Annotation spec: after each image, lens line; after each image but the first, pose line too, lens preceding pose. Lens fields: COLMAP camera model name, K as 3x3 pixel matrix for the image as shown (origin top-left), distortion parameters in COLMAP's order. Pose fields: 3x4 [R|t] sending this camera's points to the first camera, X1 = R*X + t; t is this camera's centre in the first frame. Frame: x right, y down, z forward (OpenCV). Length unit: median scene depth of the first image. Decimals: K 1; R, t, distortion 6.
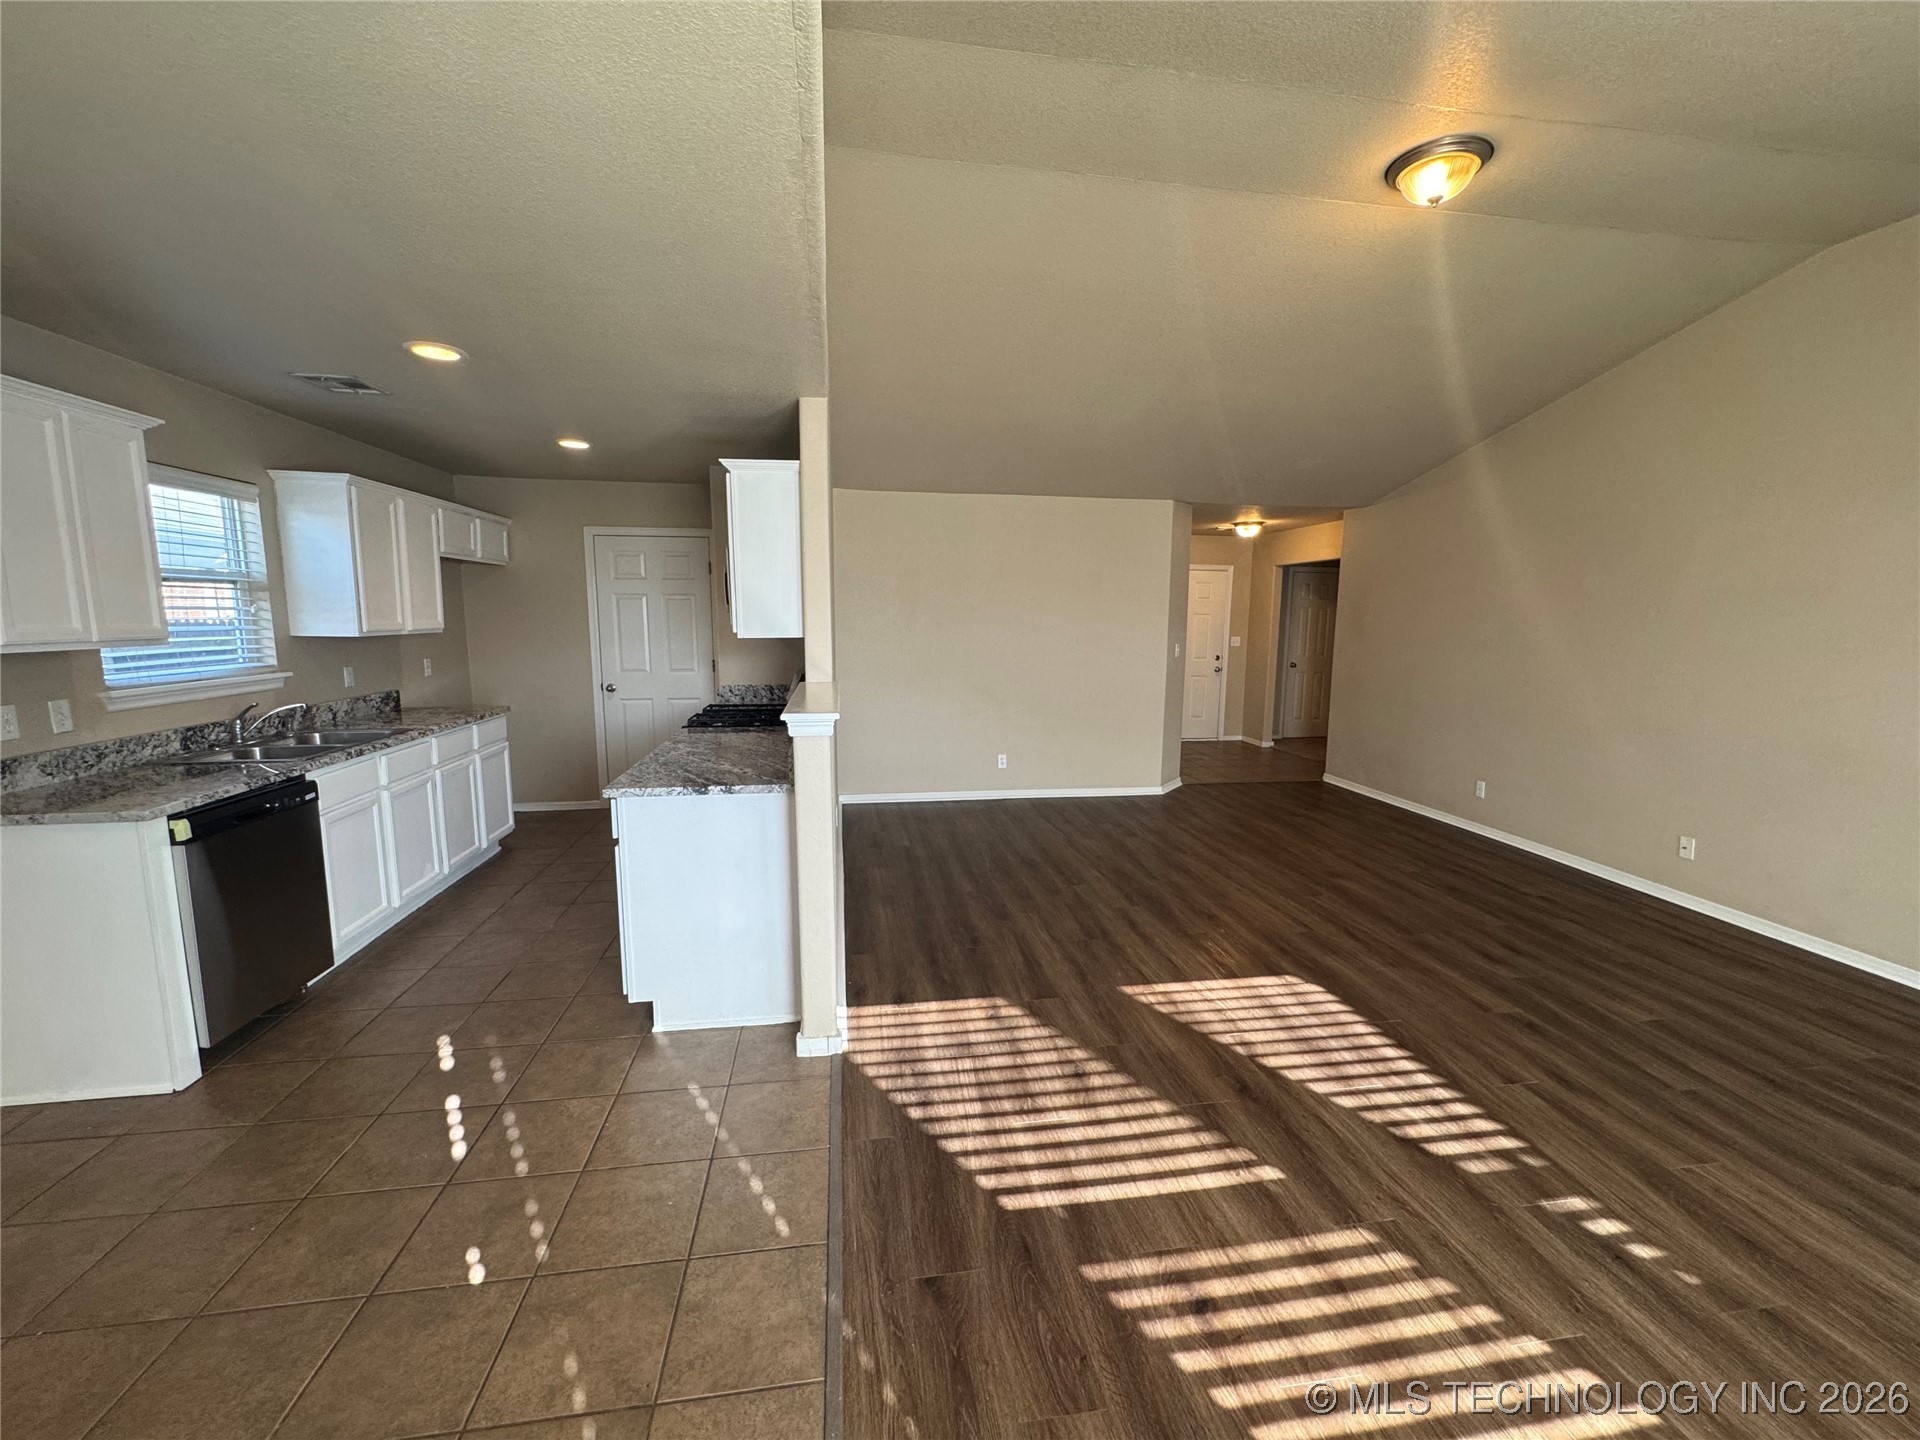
lens RADIAL K [[766.5, 0, 960.6], [0, 766.5, 718.2], [0, 0, 1]] dist [-0.002493, -0.000087]
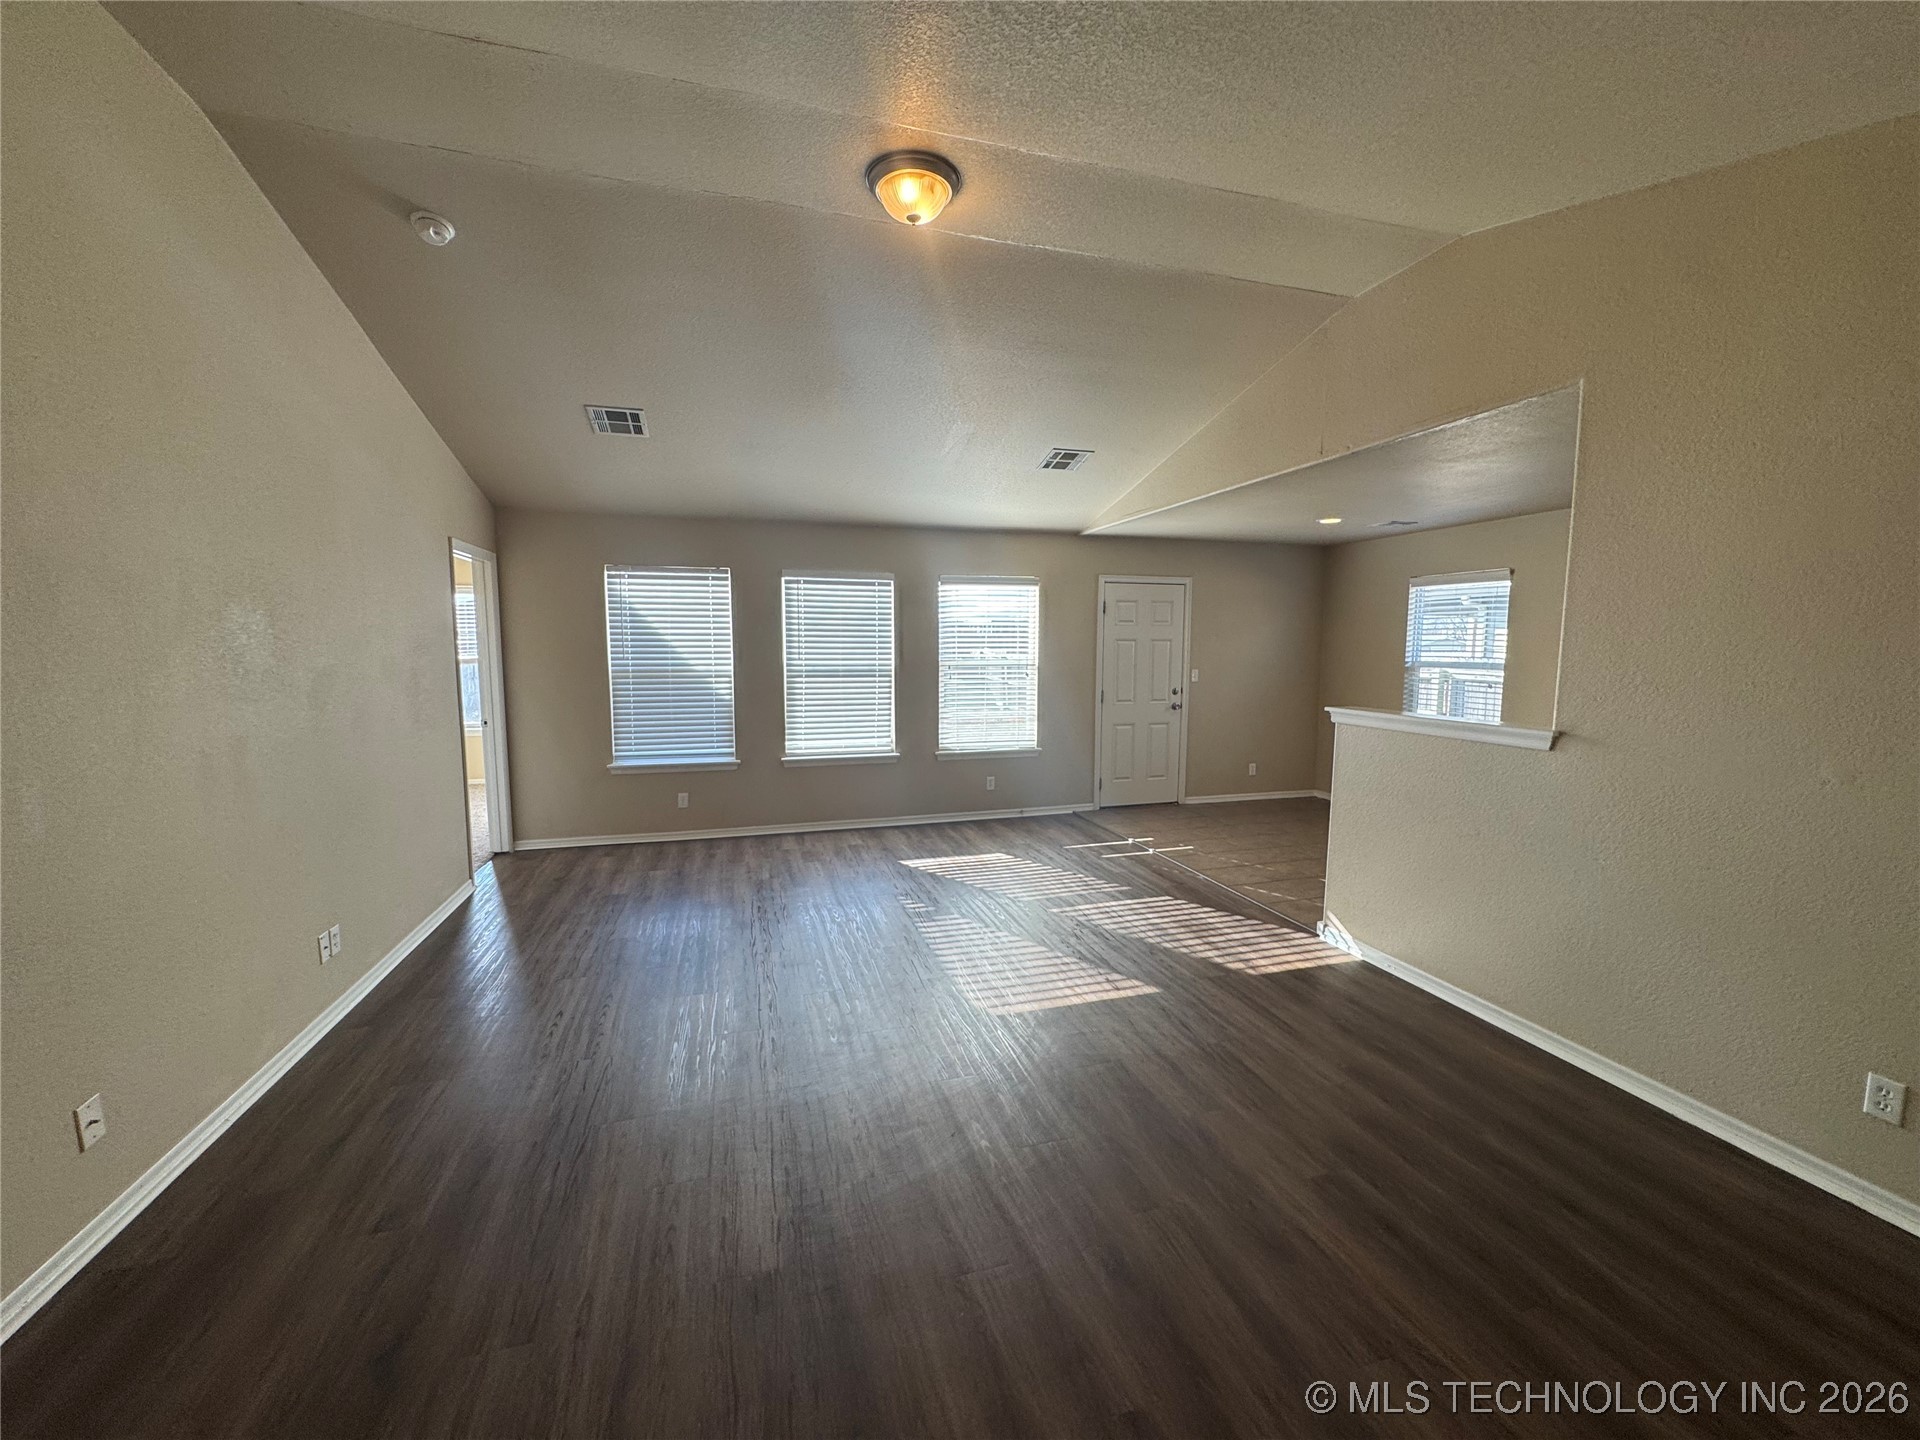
lens RADIAL K [[760.6, 0, 962.5], [0, 760.6, 720.8], [0, 0, 1]] dist [-0.000138, 0.000041]
pose [[-0.990645, -0.000591, -0.136460, 0.655305], [-0.032707, 0.971871, 0.233232, -0.262151], [0.132483, 0.235513, -0.962799, 1.992154]]
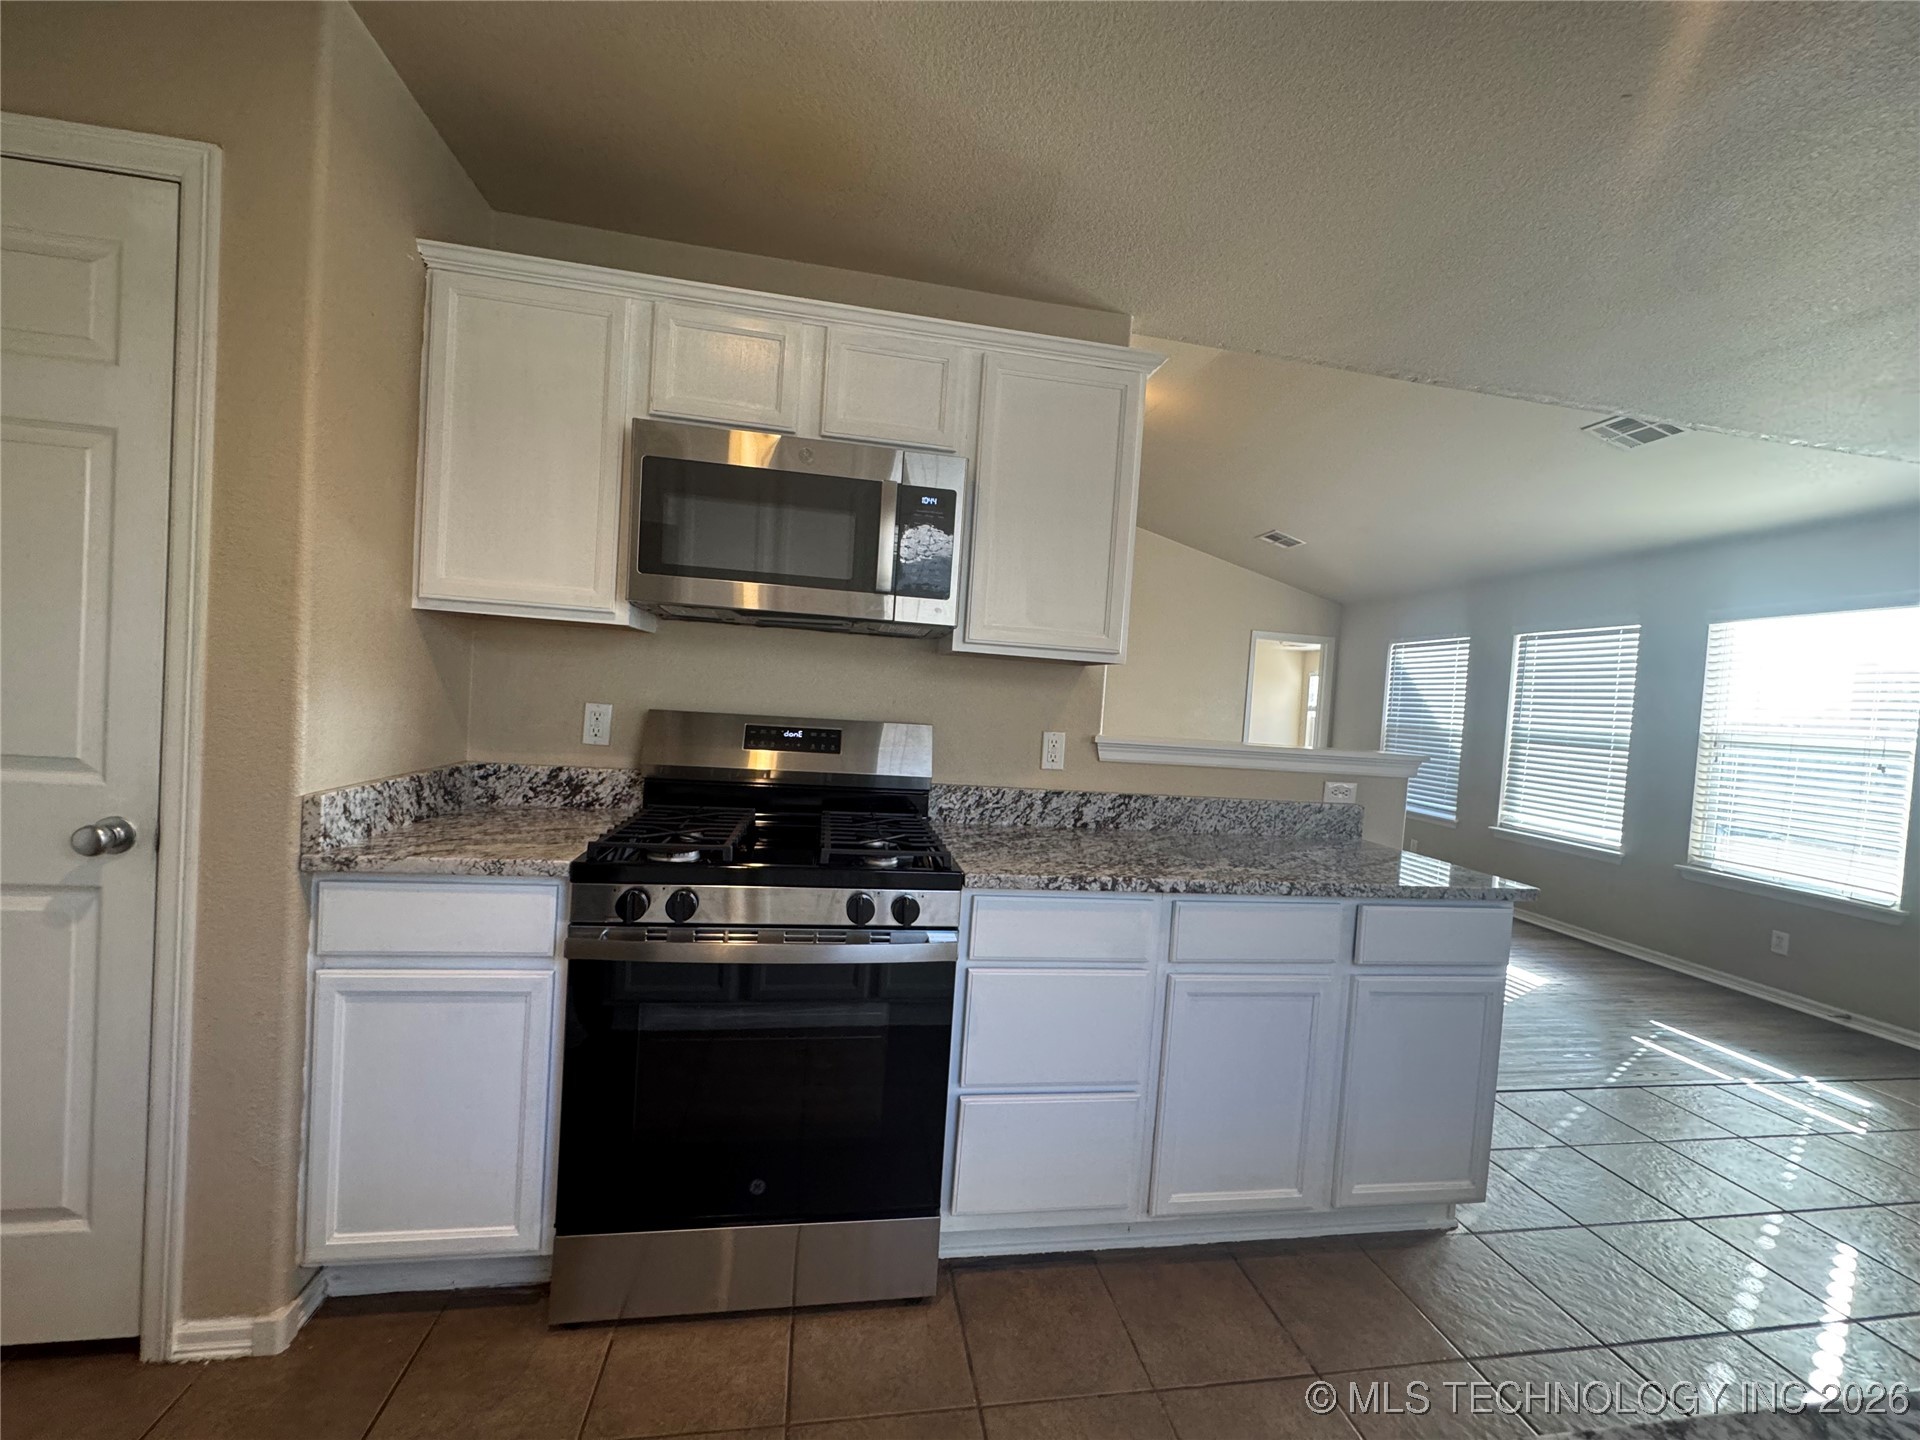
lens RADIAL K [[760.6, 0, 962.5], [0, 760.6, 720.8], [0, 0, 1]] dist [-0.000138, 0.000041]
pose [[-0.020404, -0.043356, 0.998851, -0.997930], [0.068003, 0.996685, 0.044651, -0.113111], [-0.997476, 0.068836, -0.017388, 1.332357]]
